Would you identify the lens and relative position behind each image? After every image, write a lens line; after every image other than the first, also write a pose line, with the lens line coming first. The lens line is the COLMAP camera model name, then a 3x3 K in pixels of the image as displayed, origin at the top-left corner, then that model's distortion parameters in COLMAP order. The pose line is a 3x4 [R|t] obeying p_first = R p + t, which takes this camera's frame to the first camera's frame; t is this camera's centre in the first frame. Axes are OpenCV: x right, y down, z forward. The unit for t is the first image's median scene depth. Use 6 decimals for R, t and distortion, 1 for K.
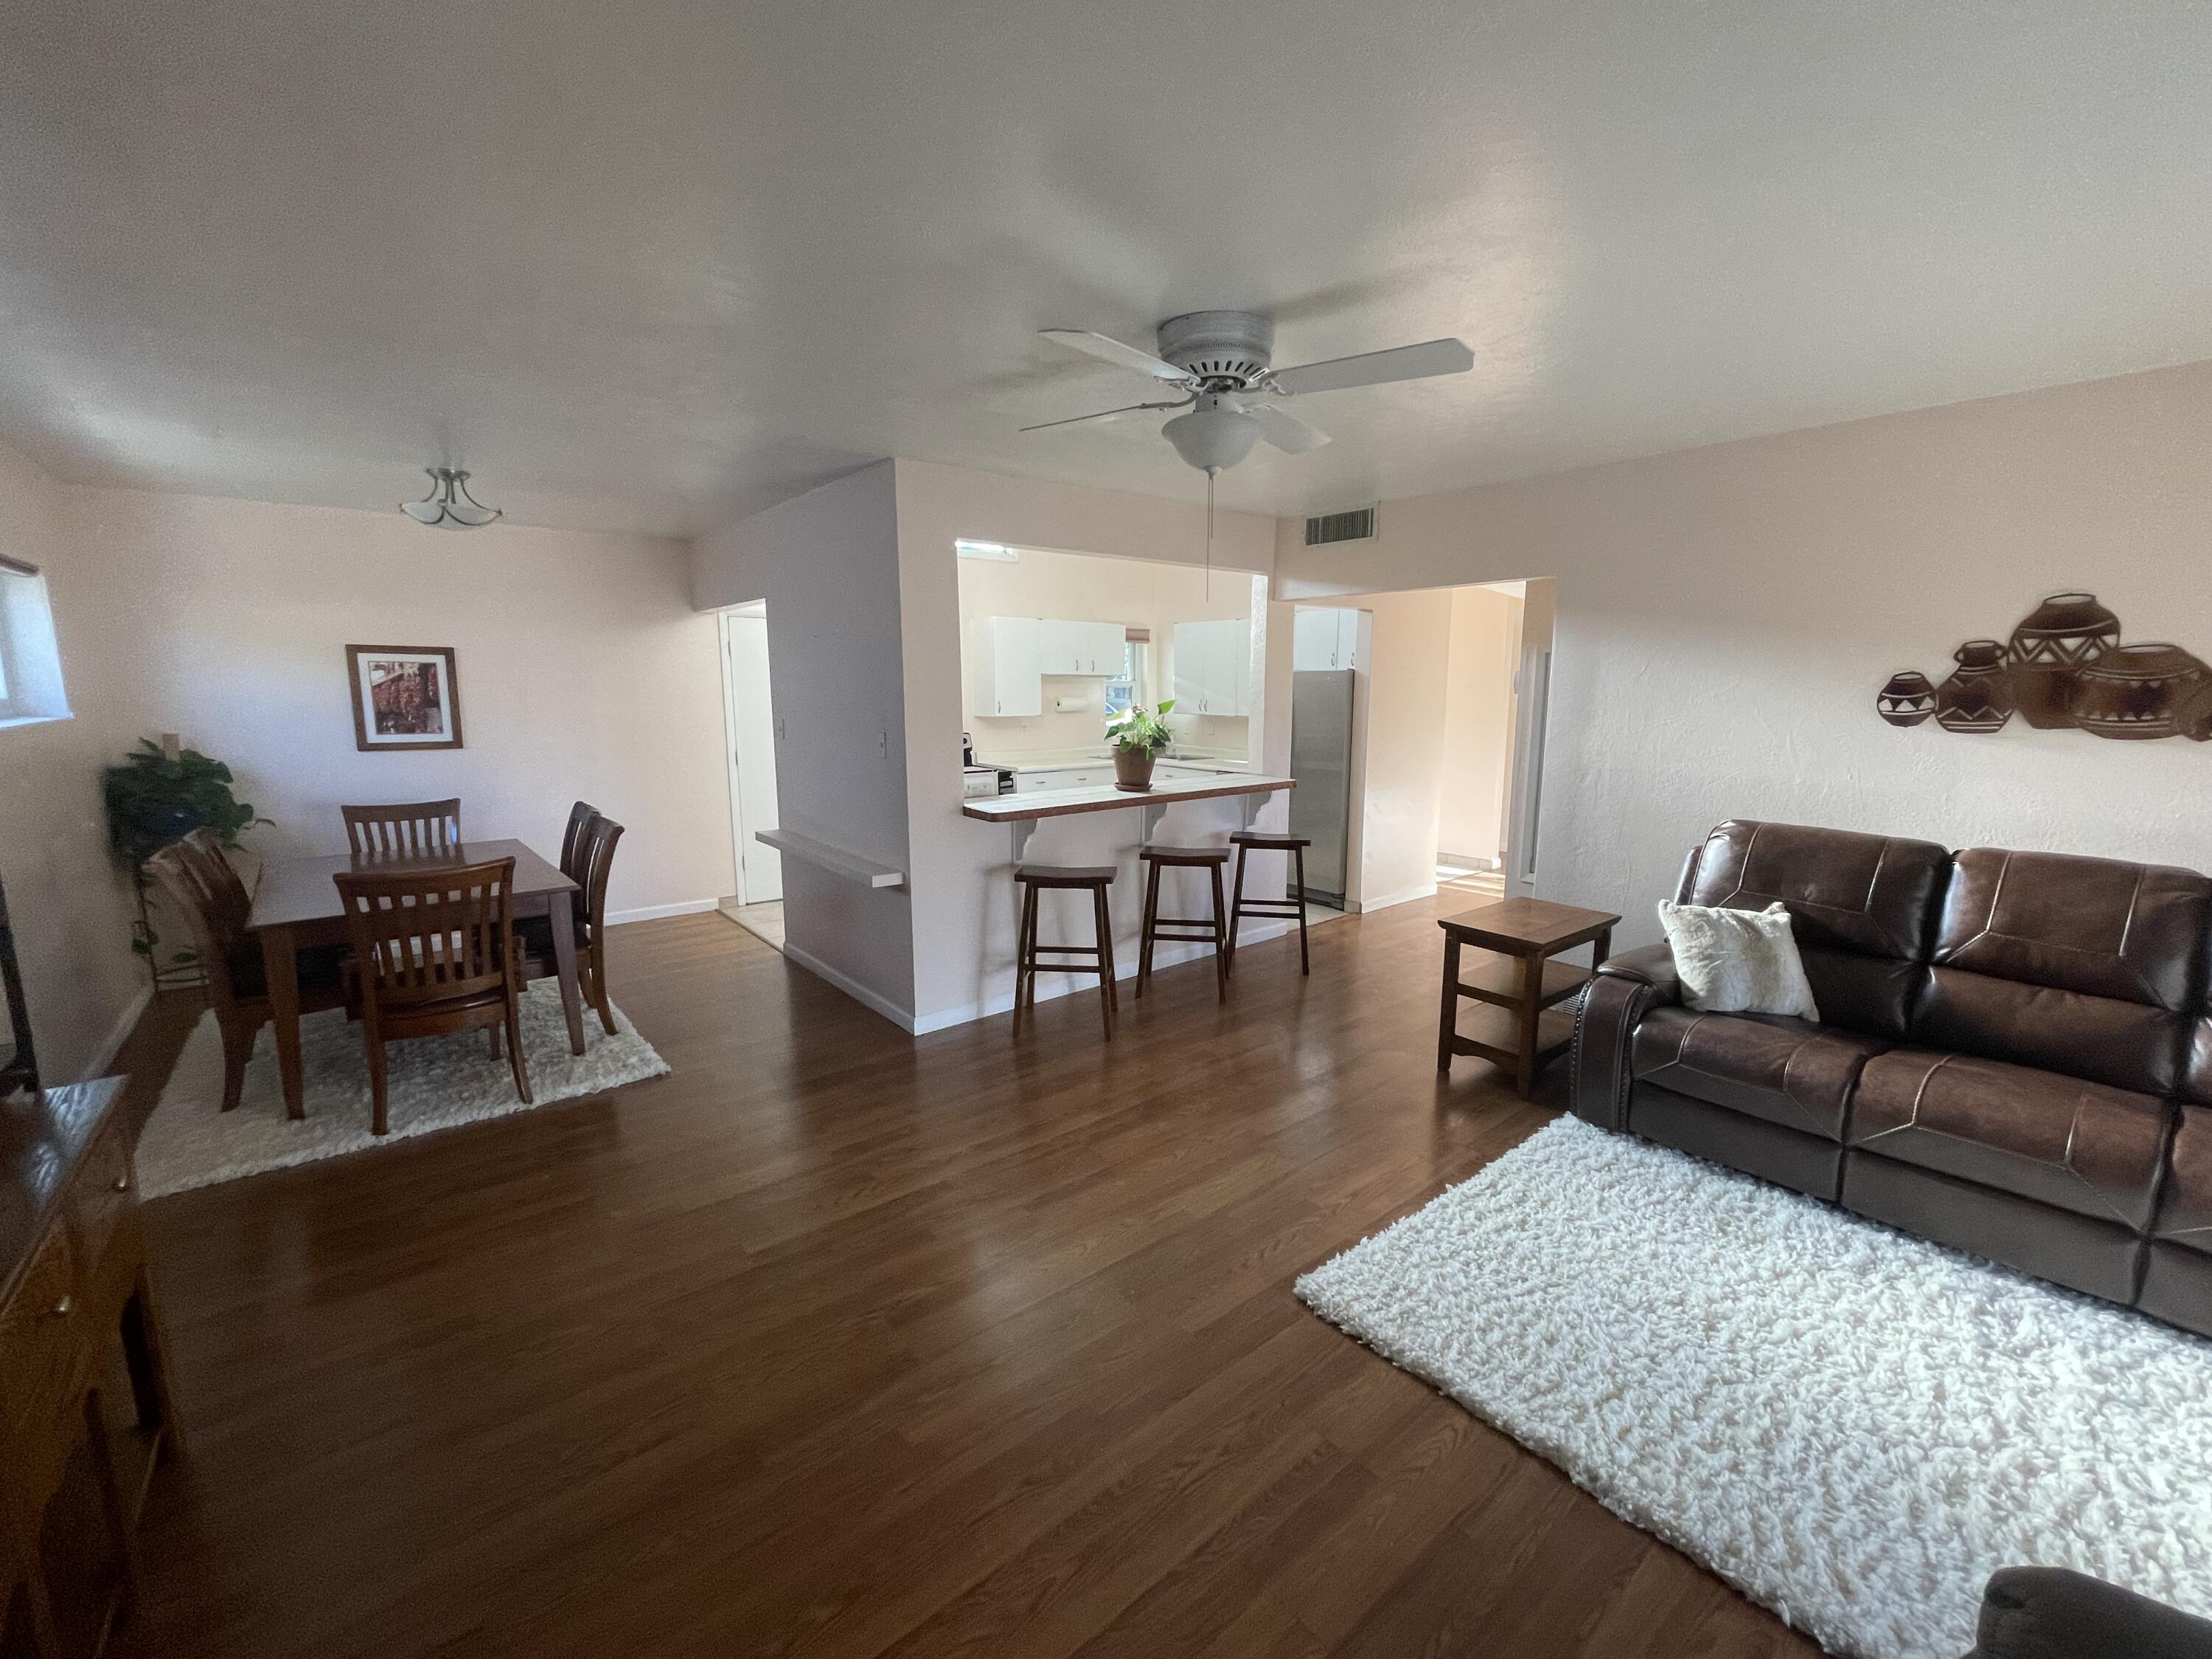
lens RADIAL K [[890.9, 0, 1100.7], [0, 890.9, 828.3], [0, 0, 1]] dist [-0.004359, 0.000290]
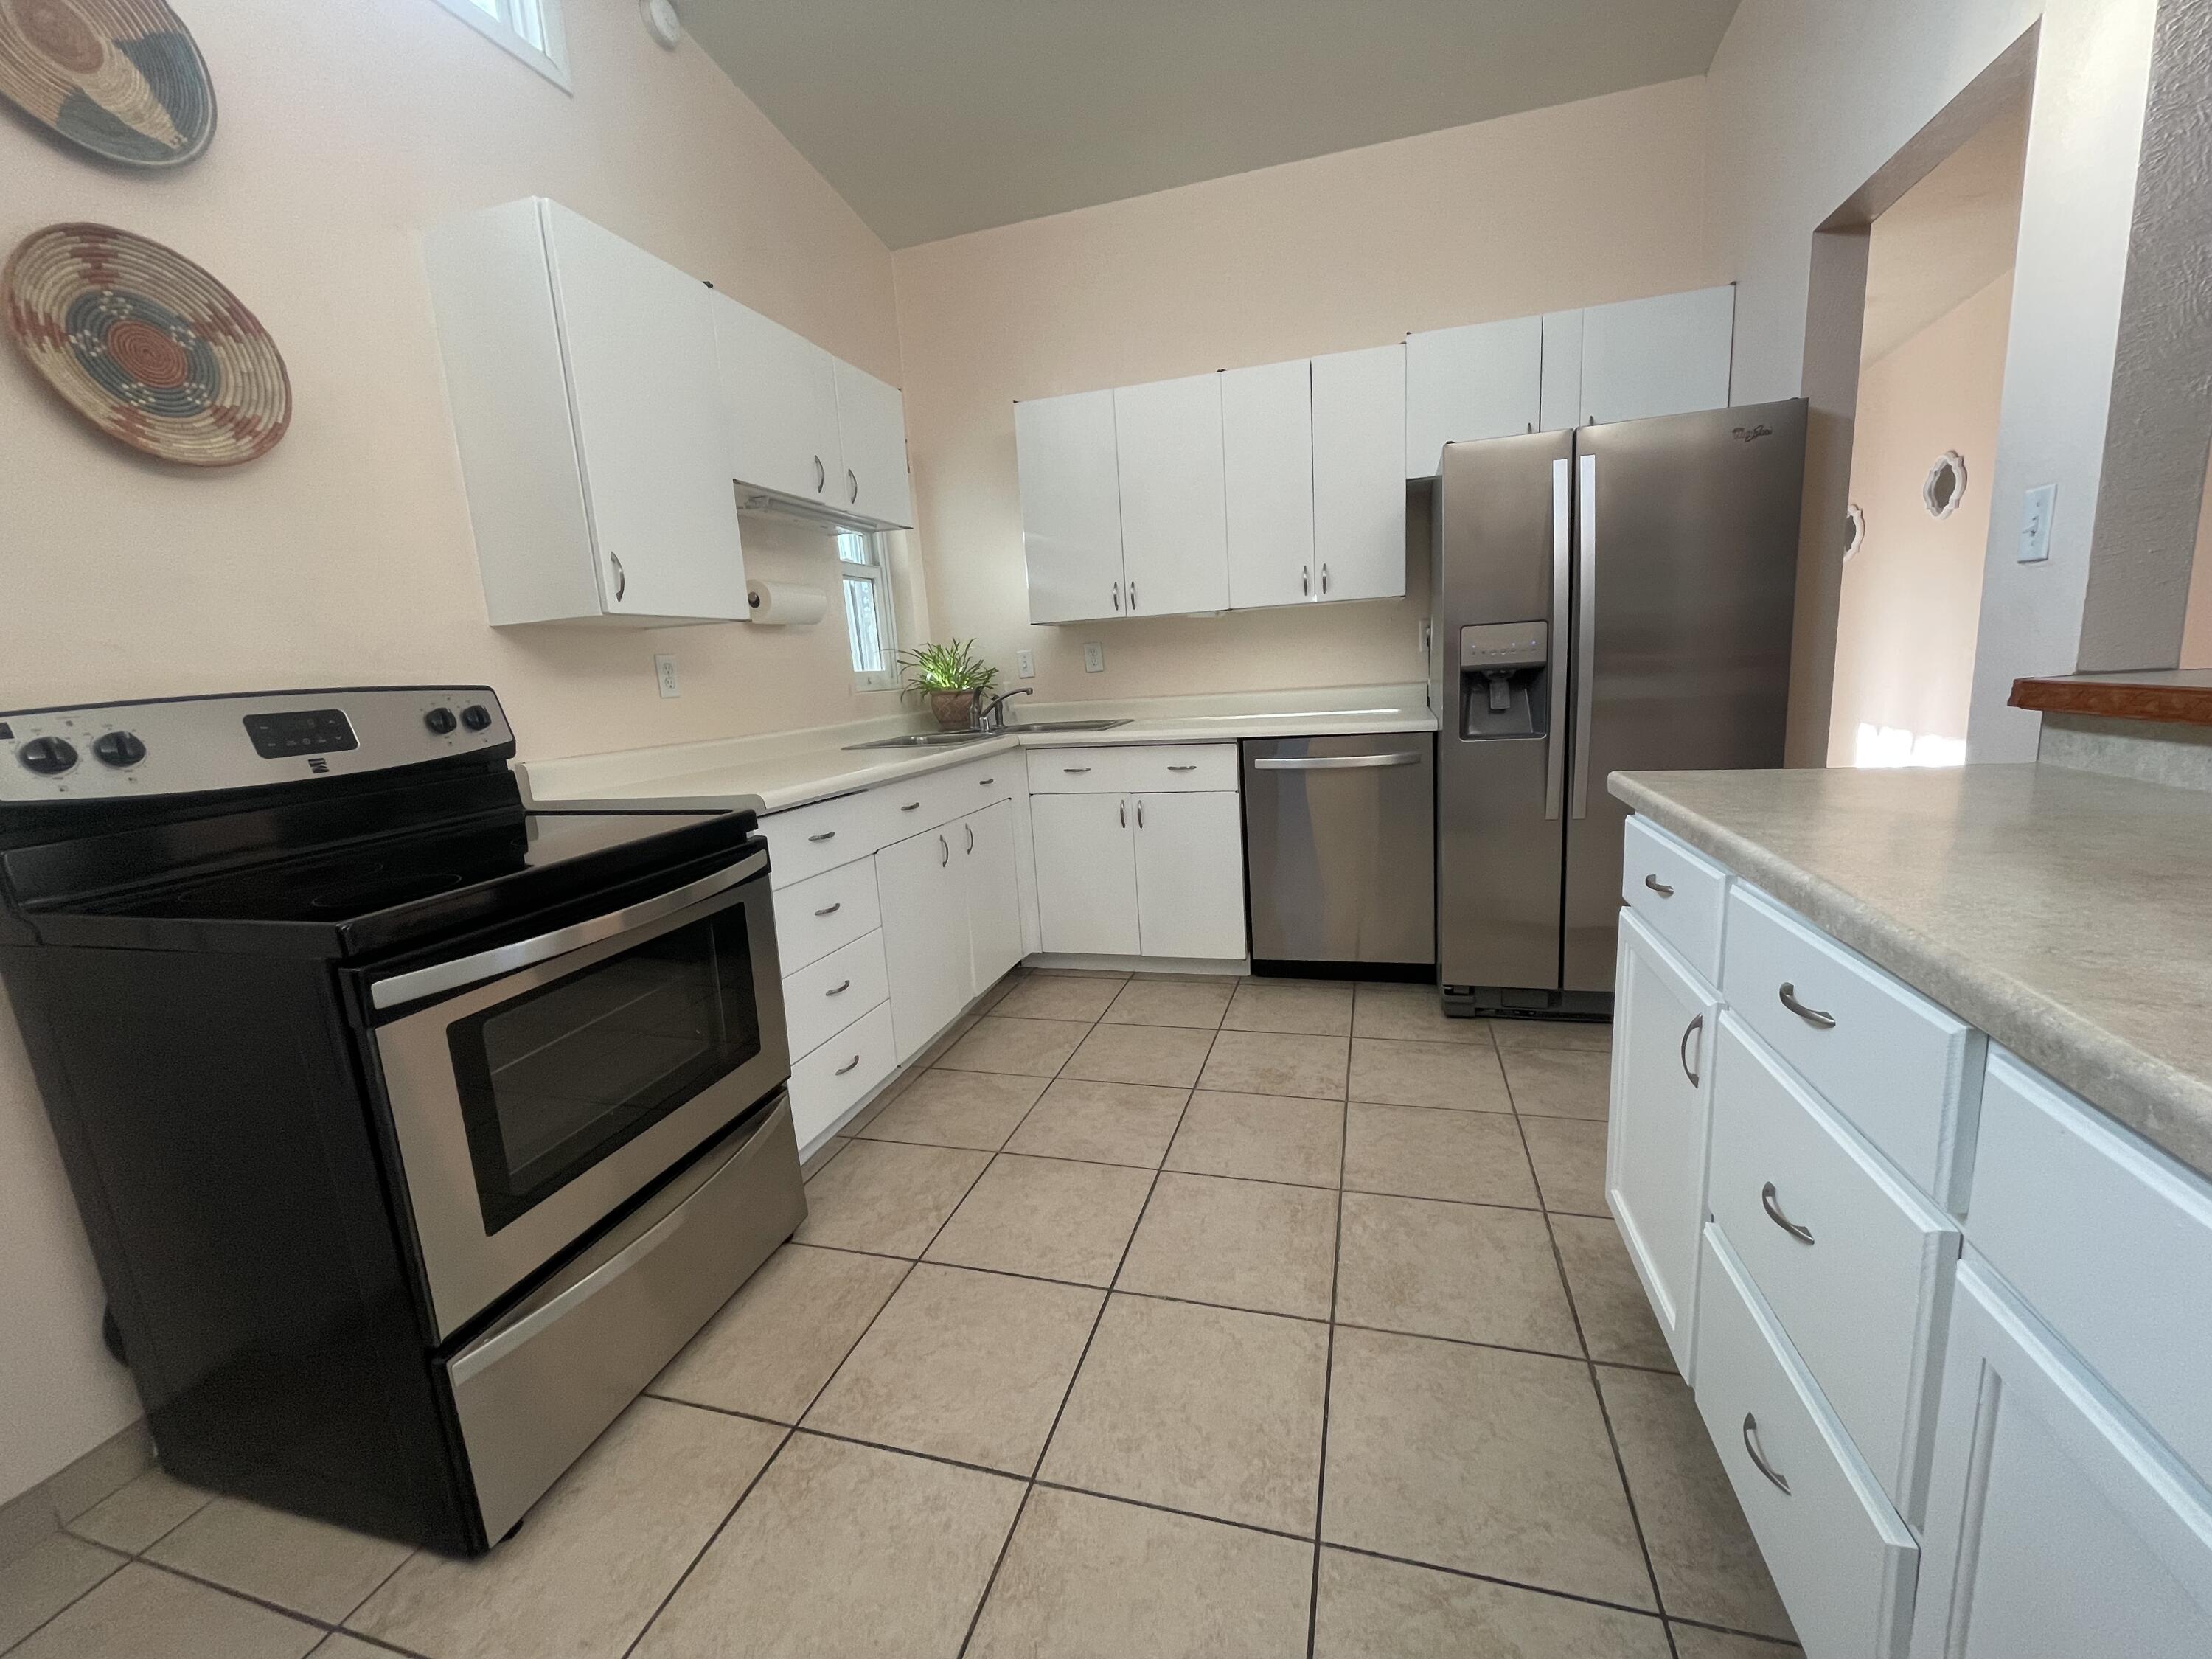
lens RADIAL K [[890.9, 0, 1119.1], [0, 890.9, 824.6], [0, 0, 1]] dist [-0.004359, 0.000290]
pose [[0.825569, -0.153635, 0.542985, -0.217043], [0.151993, 0.987204, 0.048231, -0.080372], [-0.543447, 0.042712, 0.838356, 1.041720]]
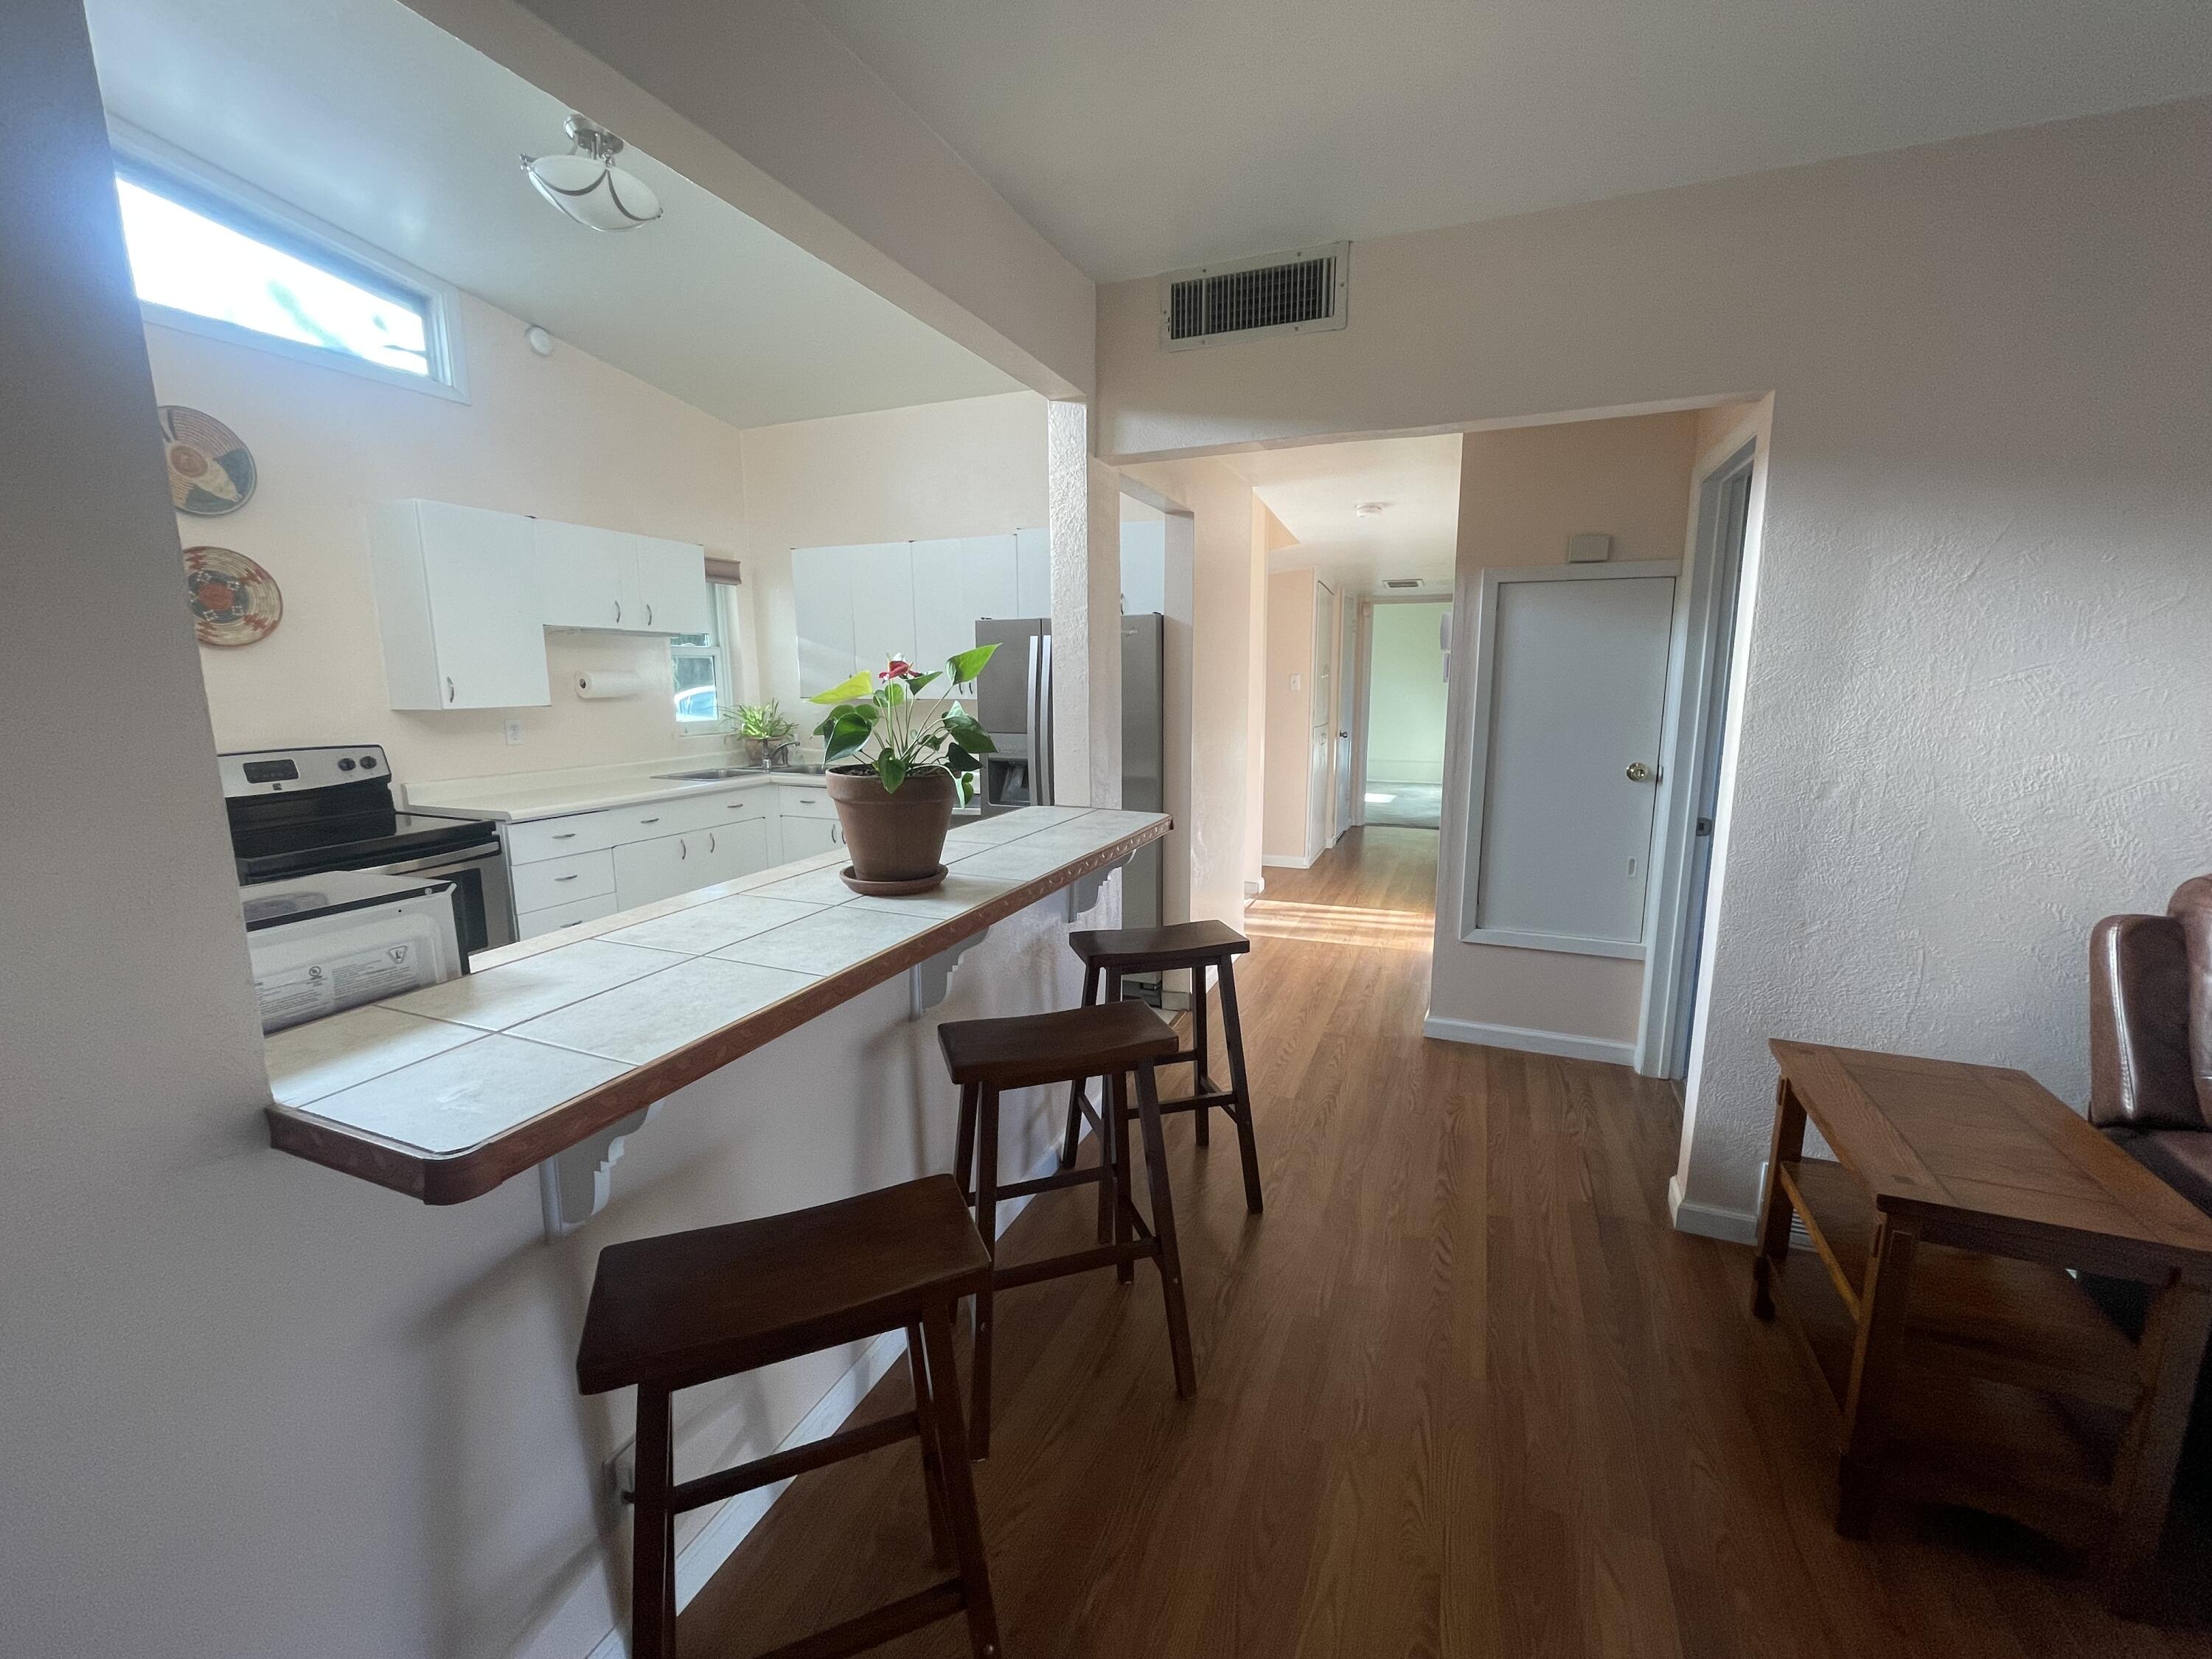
lens RADIAL K [[890.9, 0, 1097.0], [0, 890.9, 822.1], [0, 0, 1]] dist [-0.004359, 0.000290]
pose [[0.875804, -0.085278, 0.475074, -0.061486], [0.083506, 0.996197, 0.024879, -0.068305], [-0.475389, 0.017883, 0.879594, 0.593873]]
